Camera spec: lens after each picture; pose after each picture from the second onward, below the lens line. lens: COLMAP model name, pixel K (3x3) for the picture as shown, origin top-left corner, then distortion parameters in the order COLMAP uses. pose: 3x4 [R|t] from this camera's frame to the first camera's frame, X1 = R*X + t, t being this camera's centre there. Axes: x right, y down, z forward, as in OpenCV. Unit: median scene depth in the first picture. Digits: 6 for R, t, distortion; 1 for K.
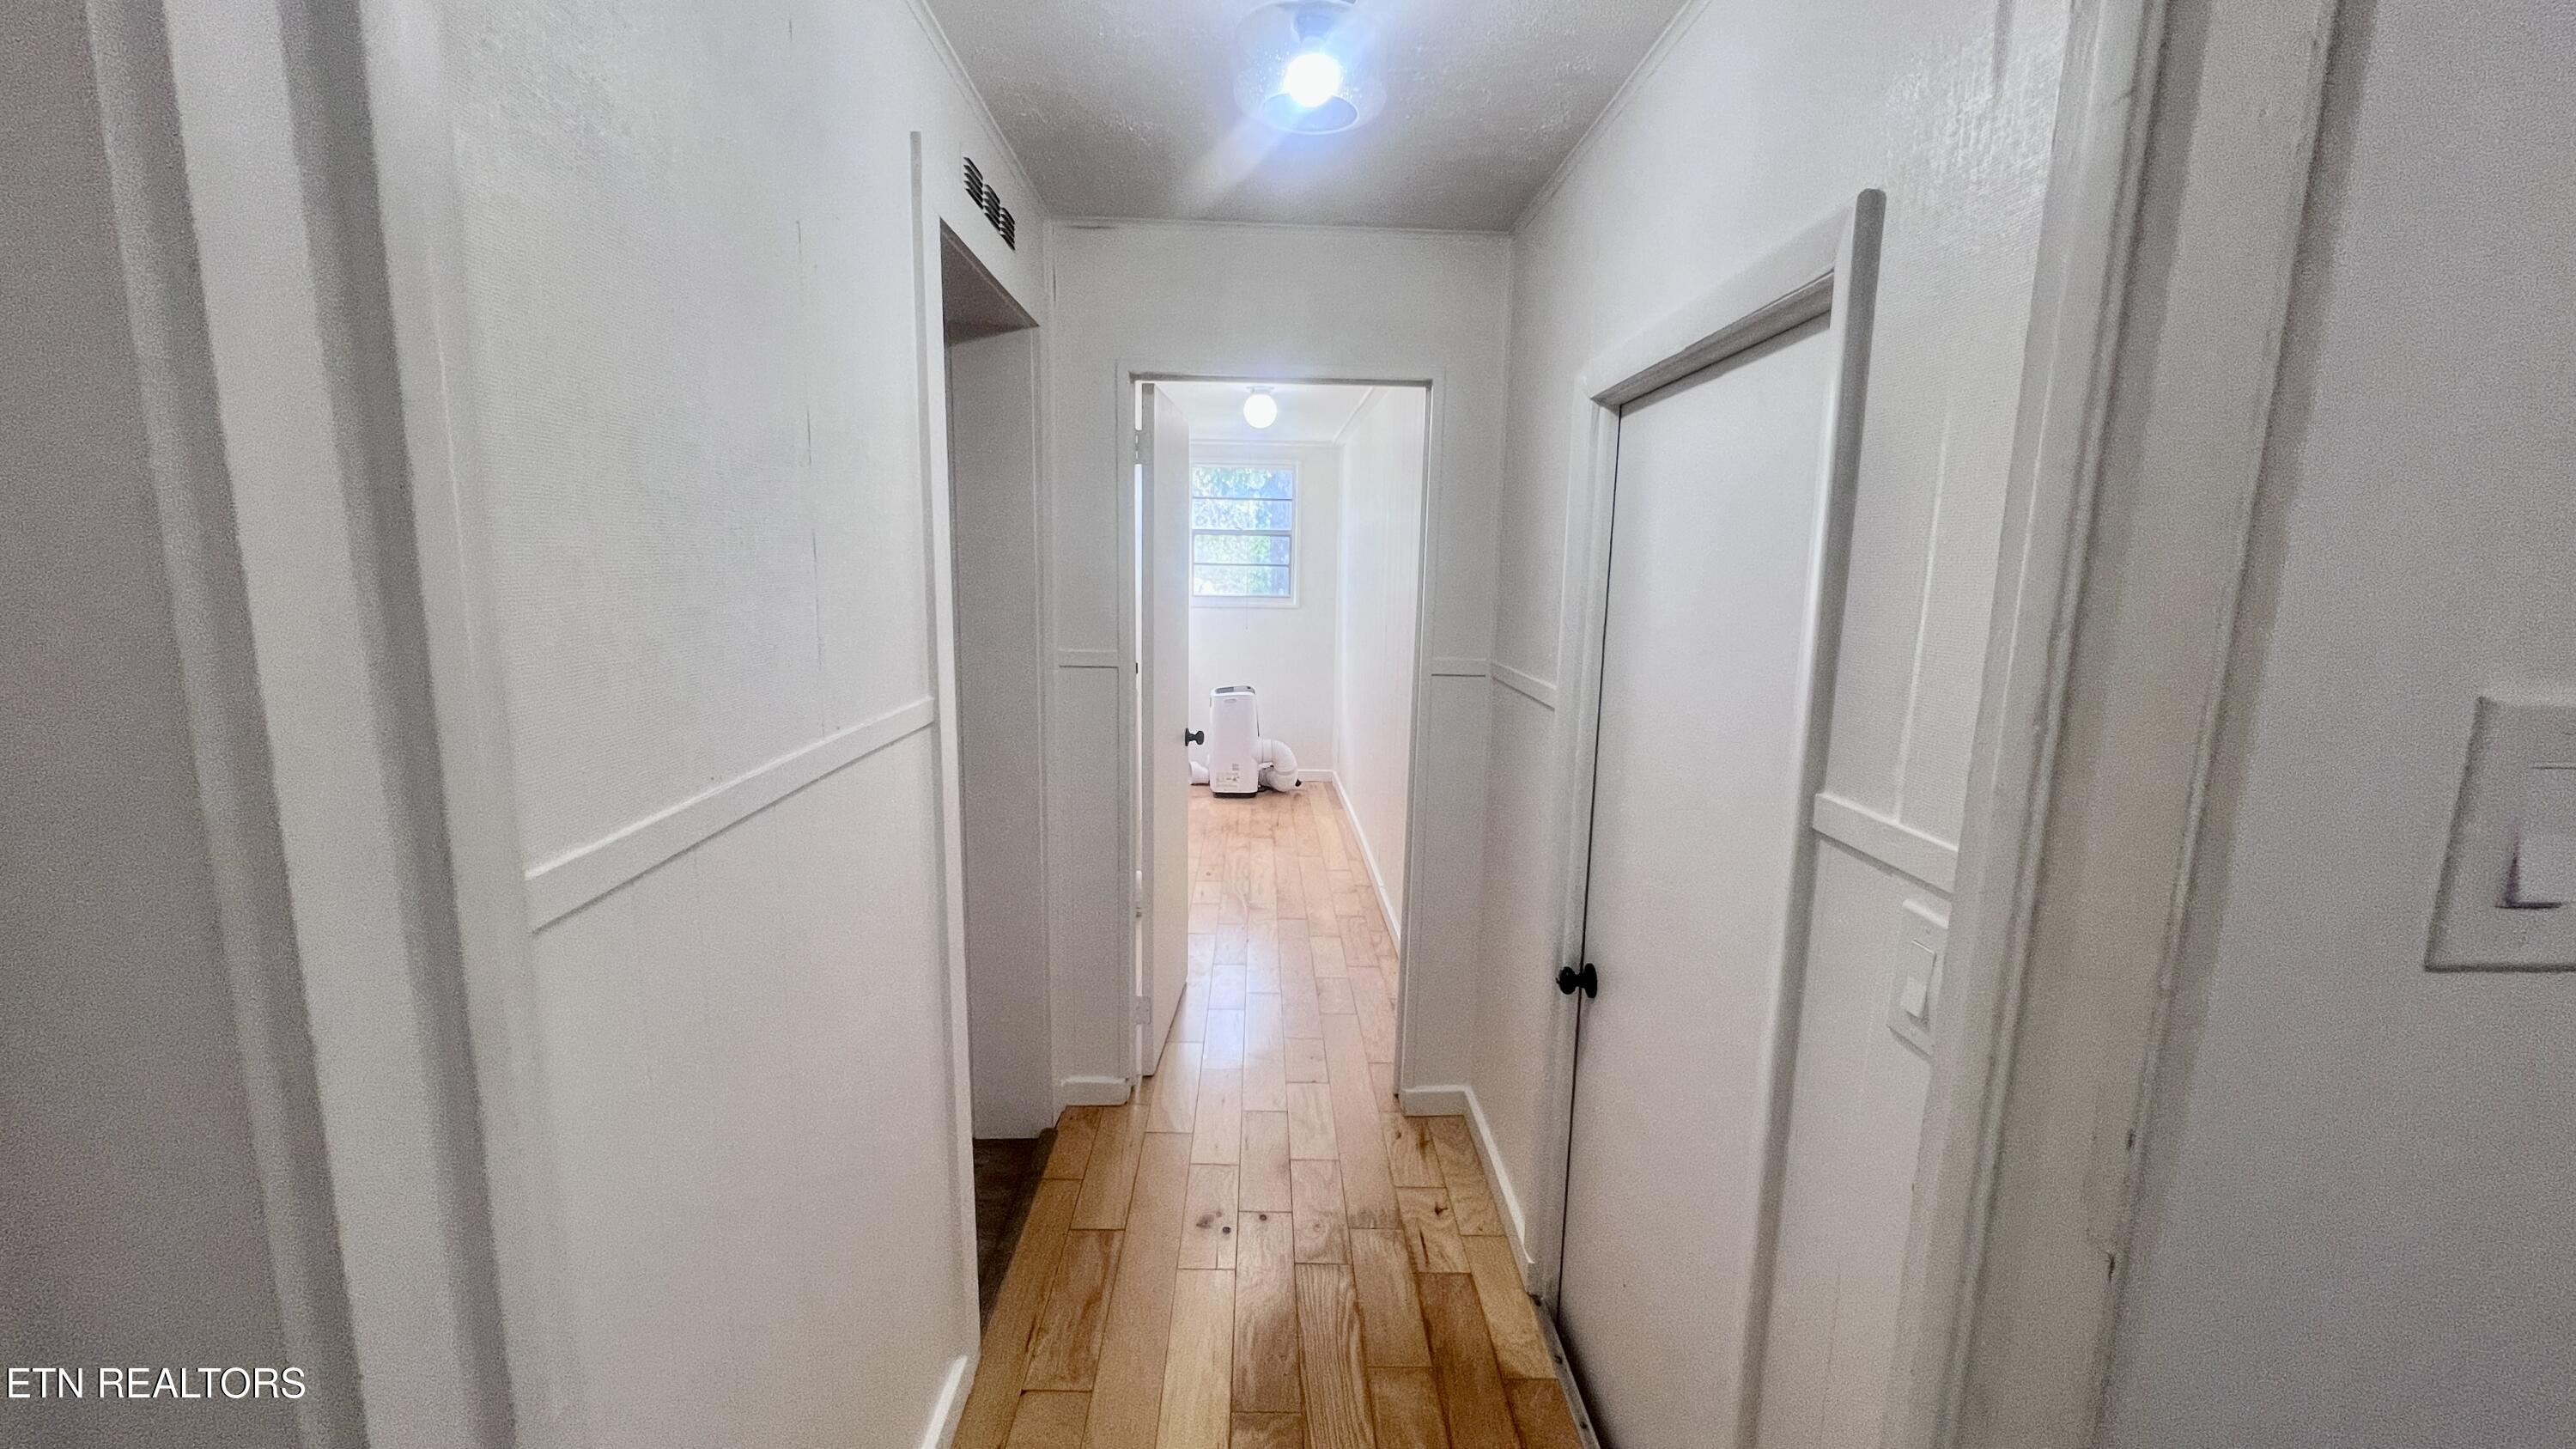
lens RADIAL K [[1034.0, 0, 1287.8], [0, 1034.0, 730.2], [0, 0, 1]] dist [-0.000741, 0.000000]
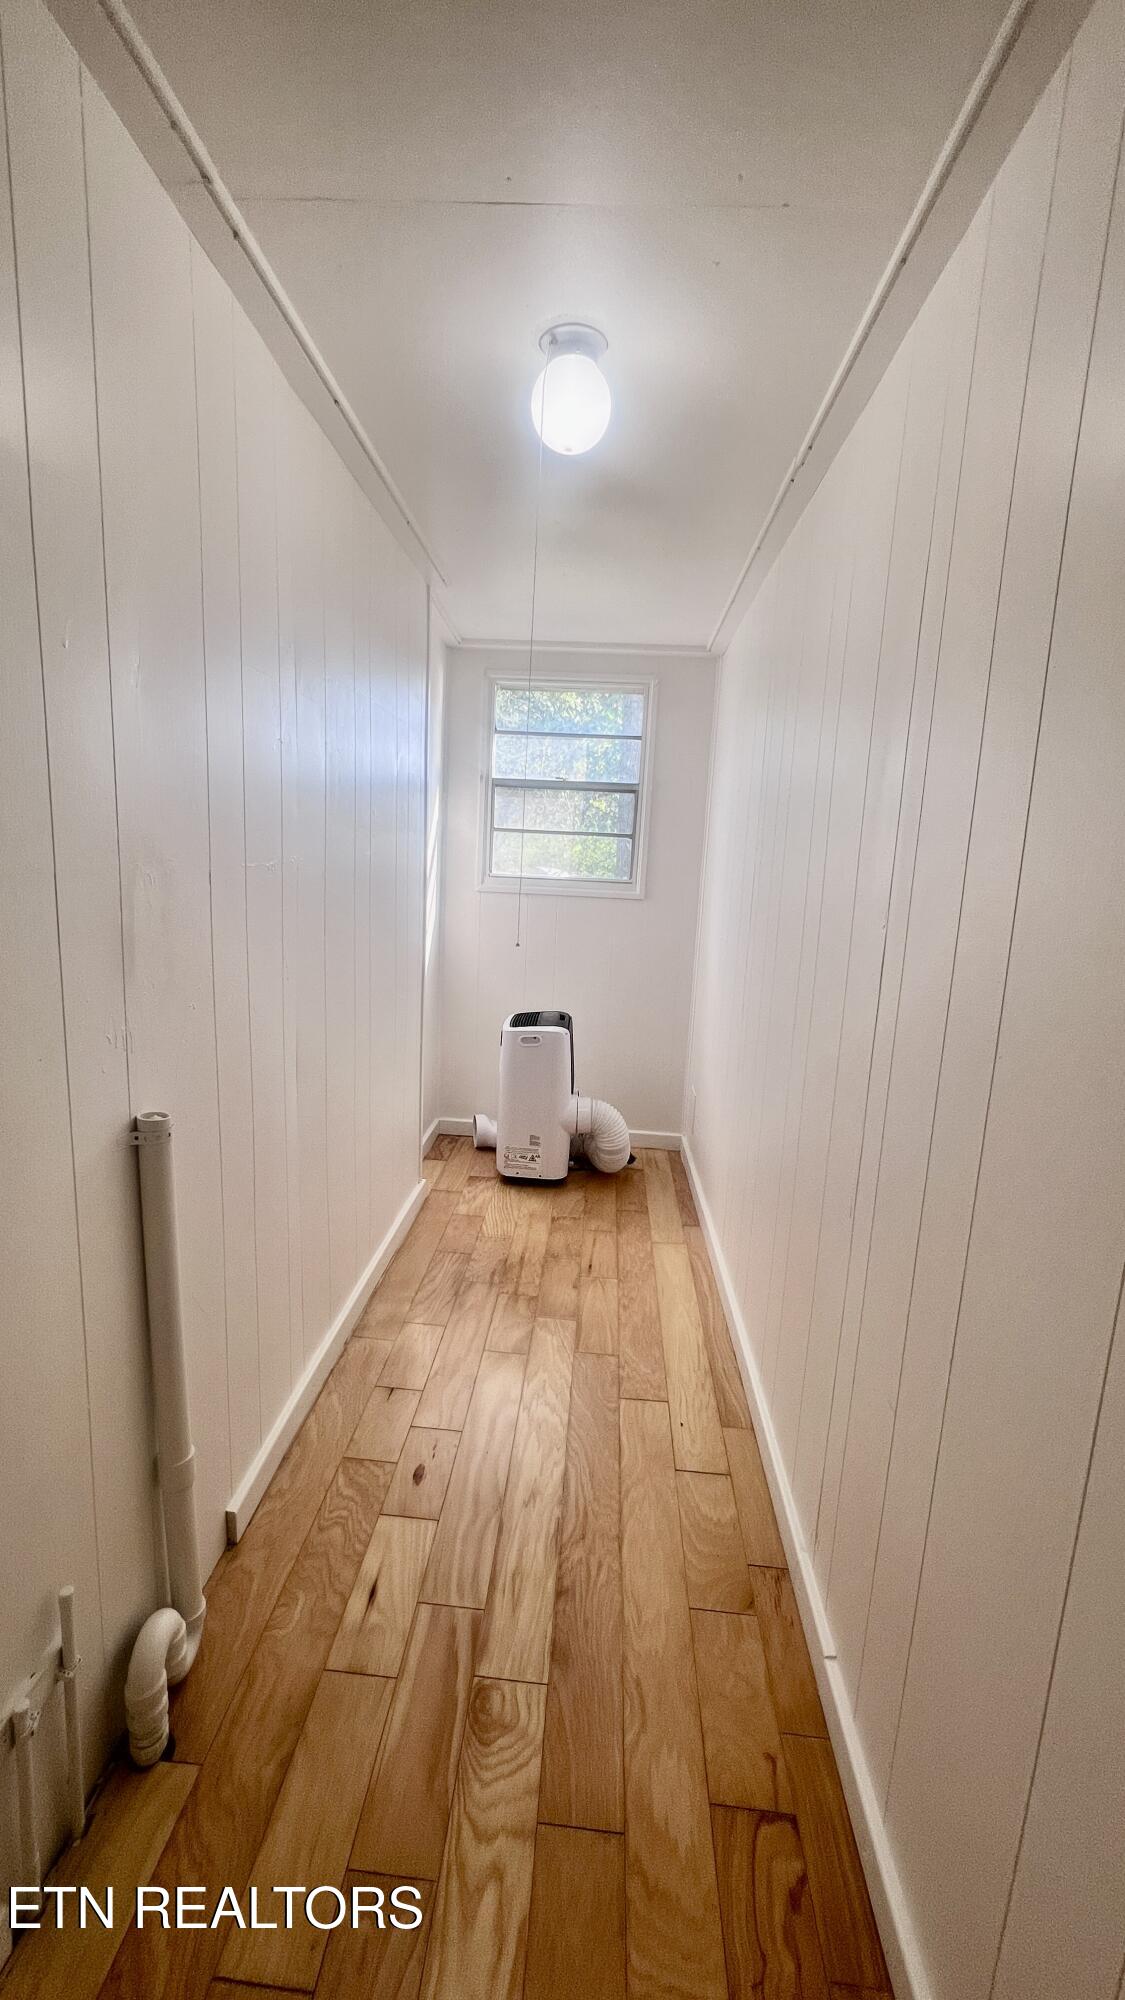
lens RADIAL K [[802.7, 0, 562.5], [0, 802.7, 1000.0], [0, 0, 1]] dist [-0.000741, 0.000000]
pose [[0.995224, 0.046541, -0.085803, 0.006250], [-0.044817, 0.998755, 0.021912, -0.065150], [0.086716, -0.017962, 0.996071, 0.494672]]
